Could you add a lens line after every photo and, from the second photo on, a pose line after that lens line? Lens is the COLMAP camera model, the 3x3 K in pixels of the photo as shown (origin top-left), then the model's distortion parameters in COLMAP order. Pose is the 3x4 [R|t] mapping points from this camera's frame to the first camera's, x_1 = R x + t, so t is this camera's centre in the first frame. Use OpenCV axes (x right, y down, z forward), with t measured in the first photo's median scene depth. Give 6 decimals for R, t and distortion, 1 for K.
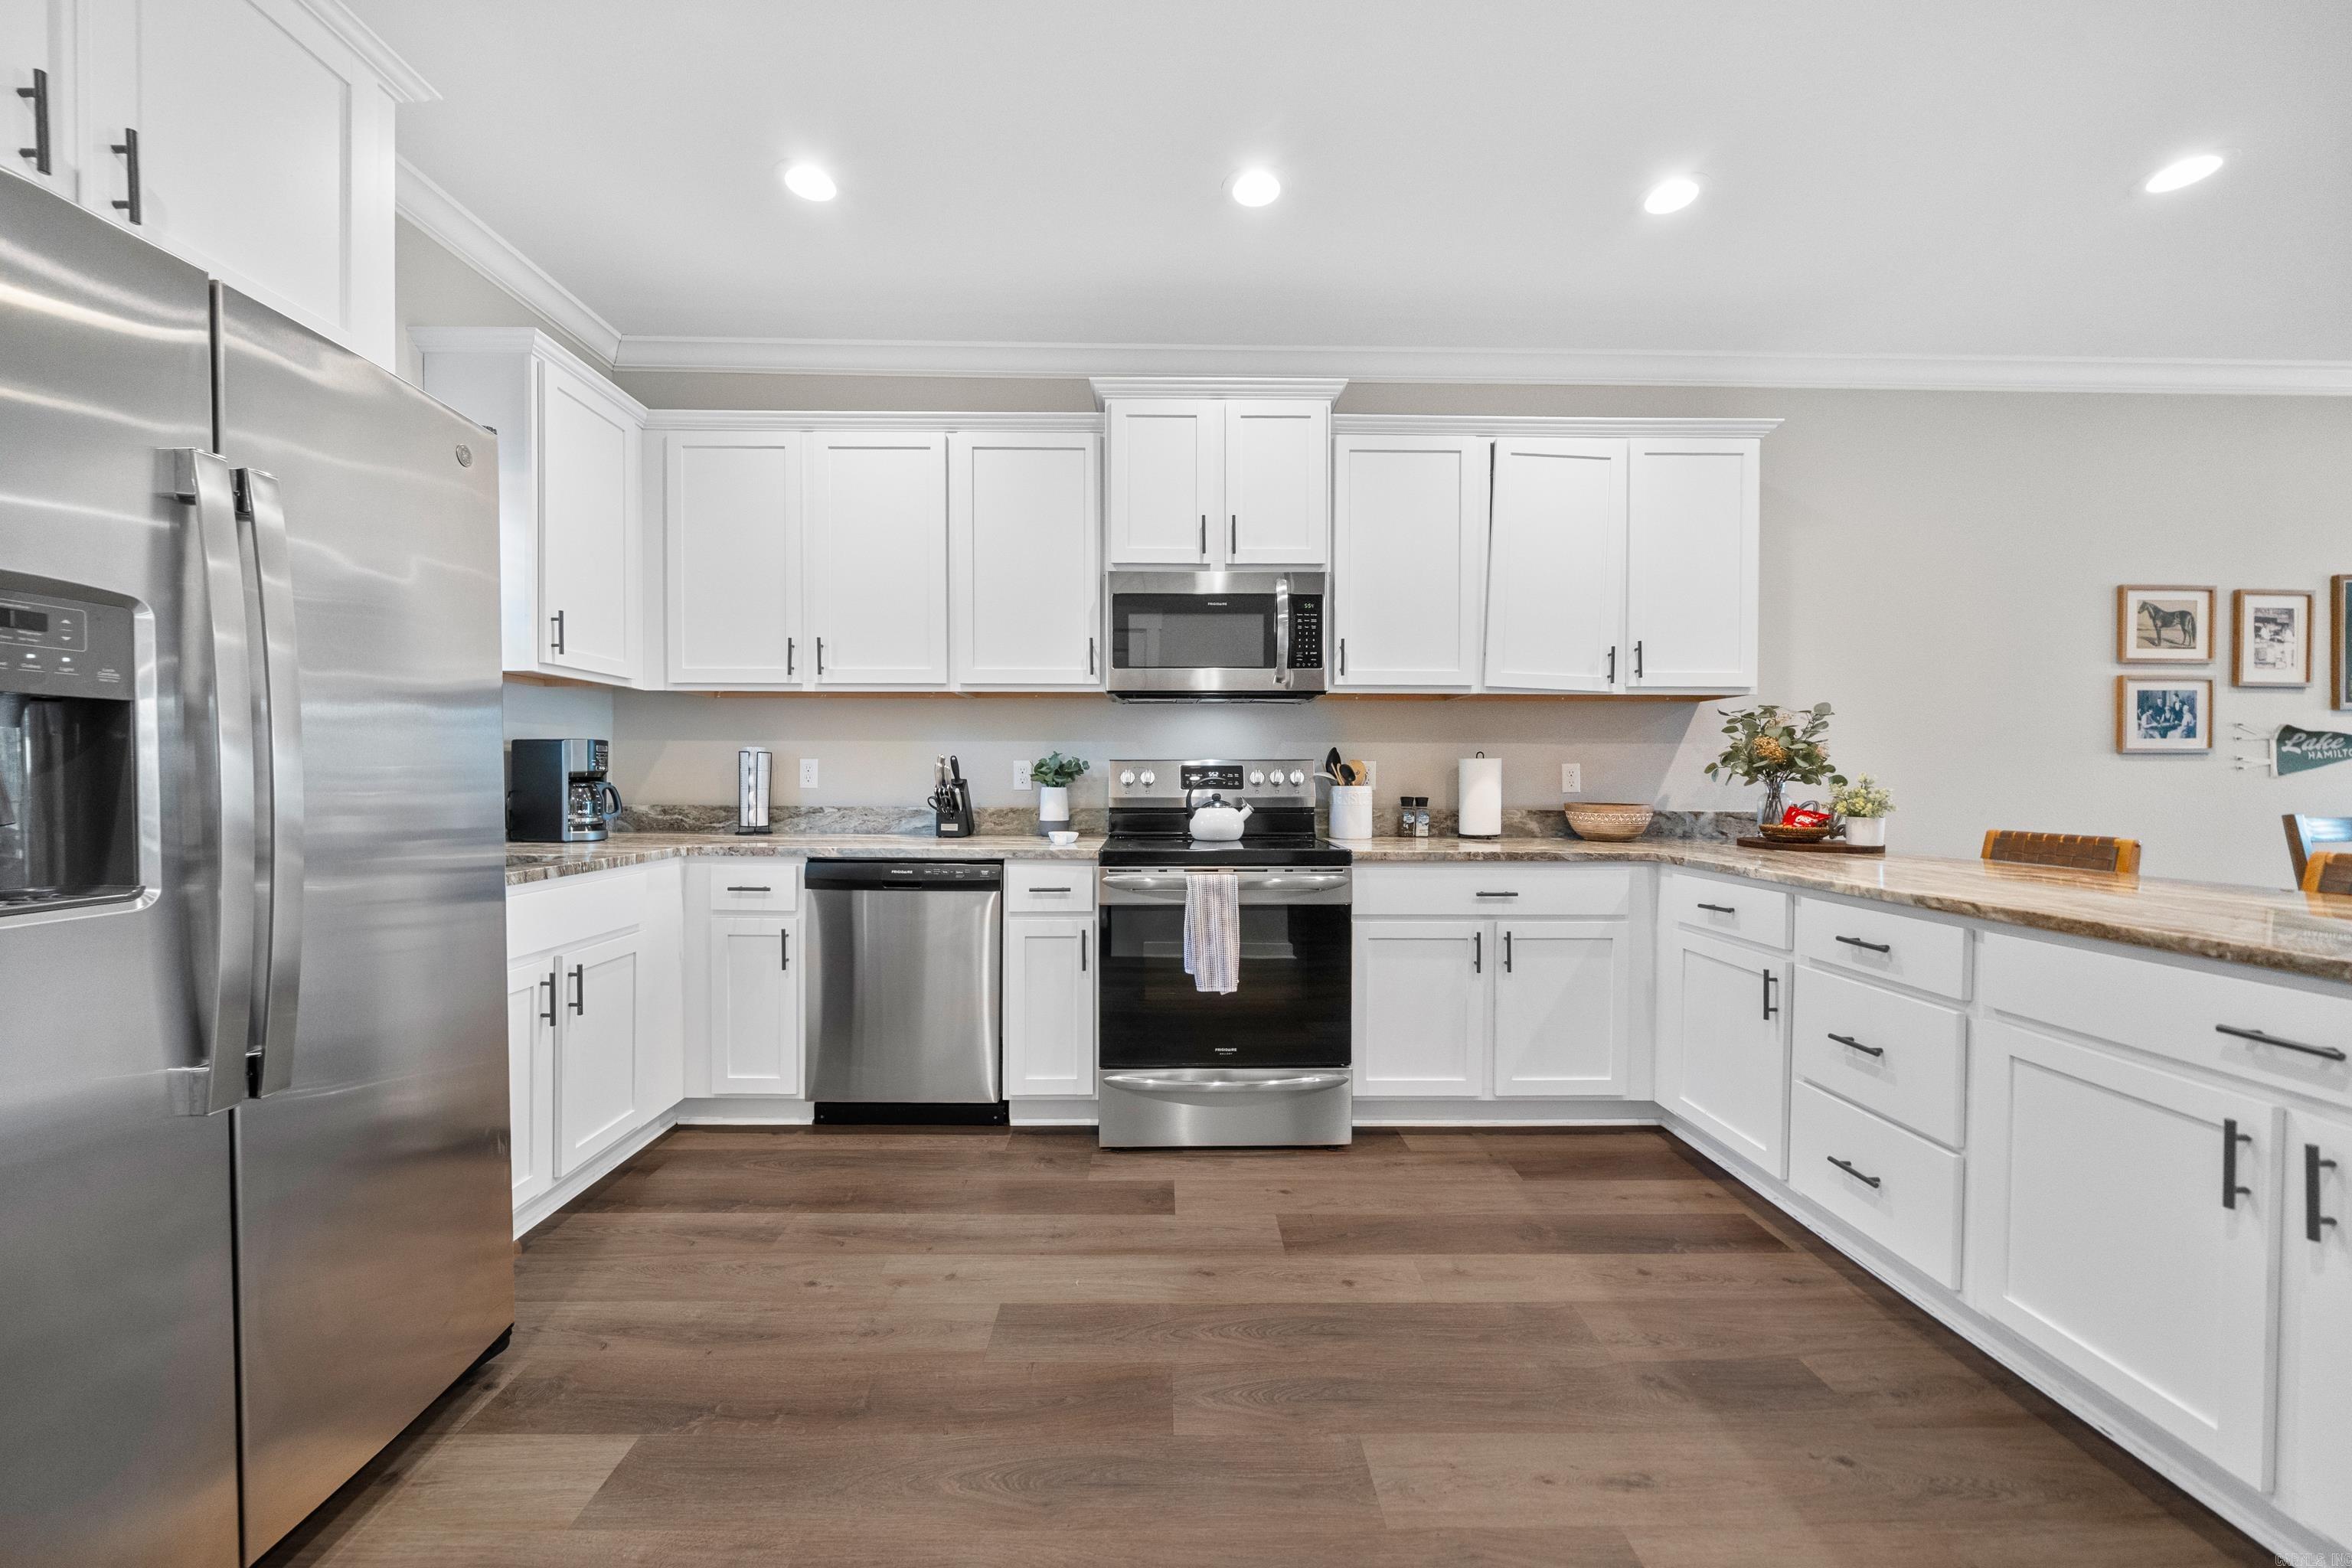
lens RADIAL K [[820.9, 0, 1168.1], [0, 820.9, 786.5], [0, 0, 1]] dist [-0.003236, 0.000796]
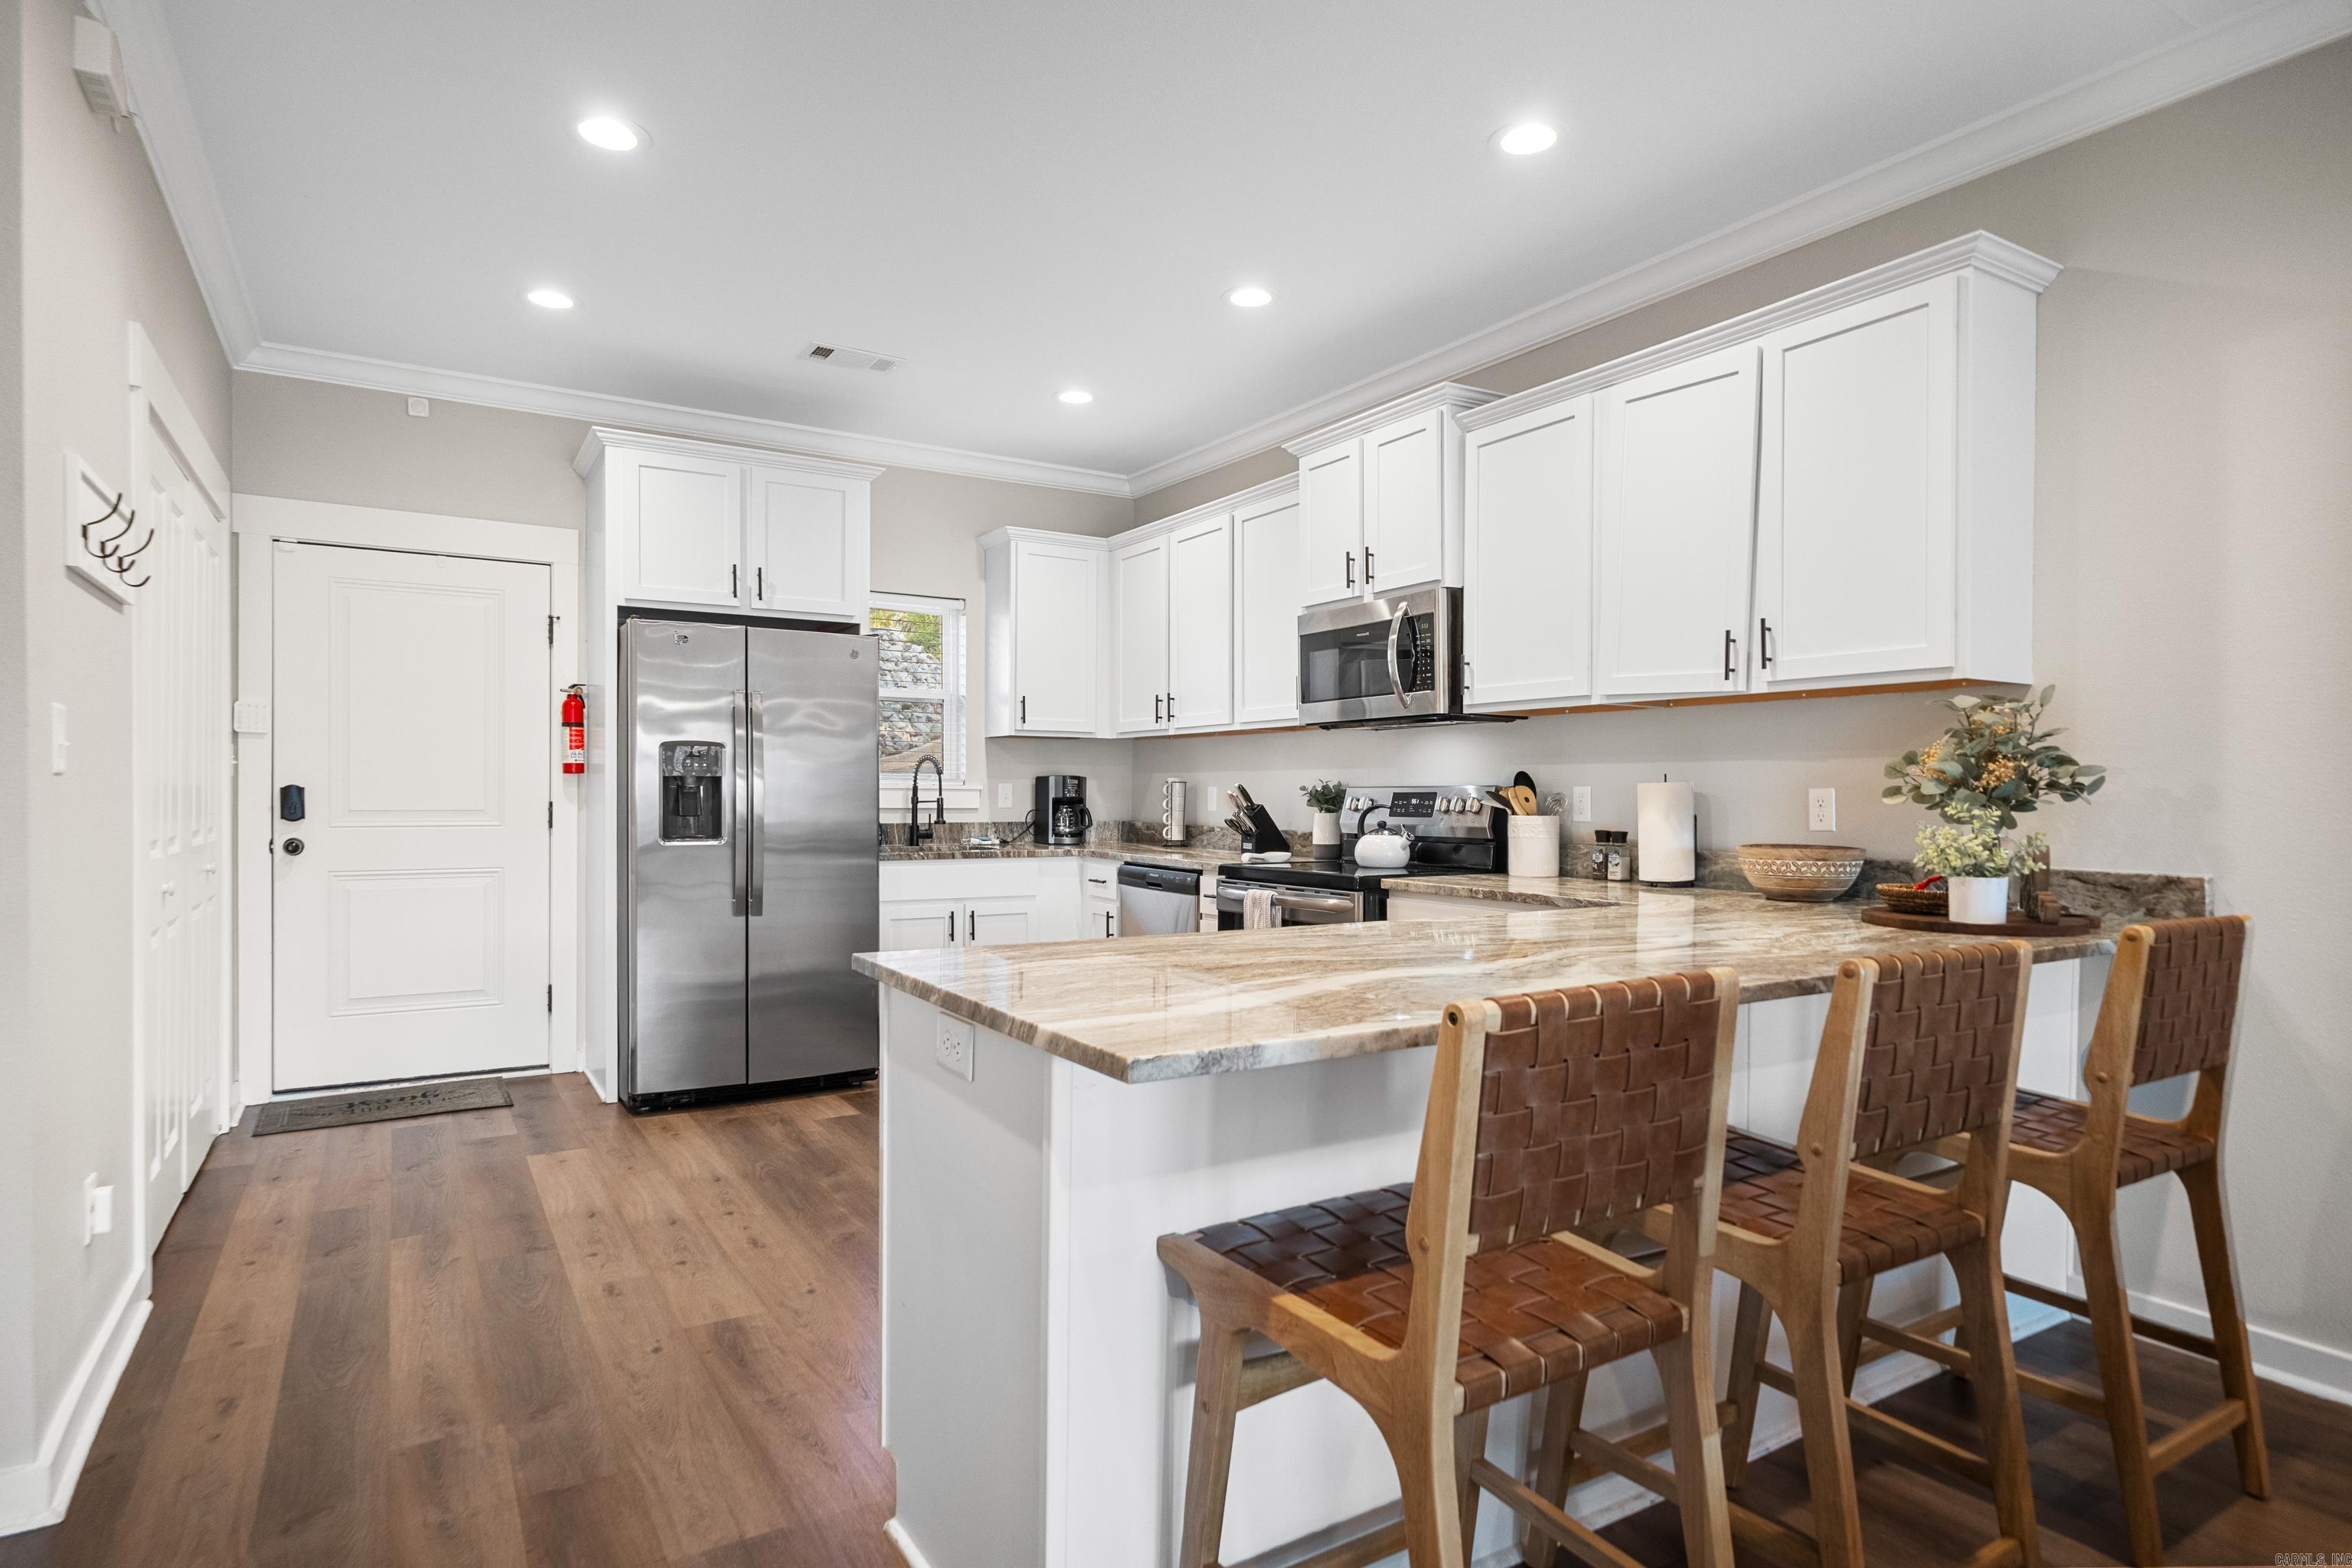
lens RADIAL K [[1248.0, 0, 1151.4], [0, 1248.0, 801.3], [0, 0, 1]] dist [-0.001143, 0.003425]
pose [[0.506900, 0.004132, -0.861995, 1.108343], [-0.014092, 0.999895, -0.003493, -0.005094], [0.861890, 0.013918, 0.506905, -0.006663]]
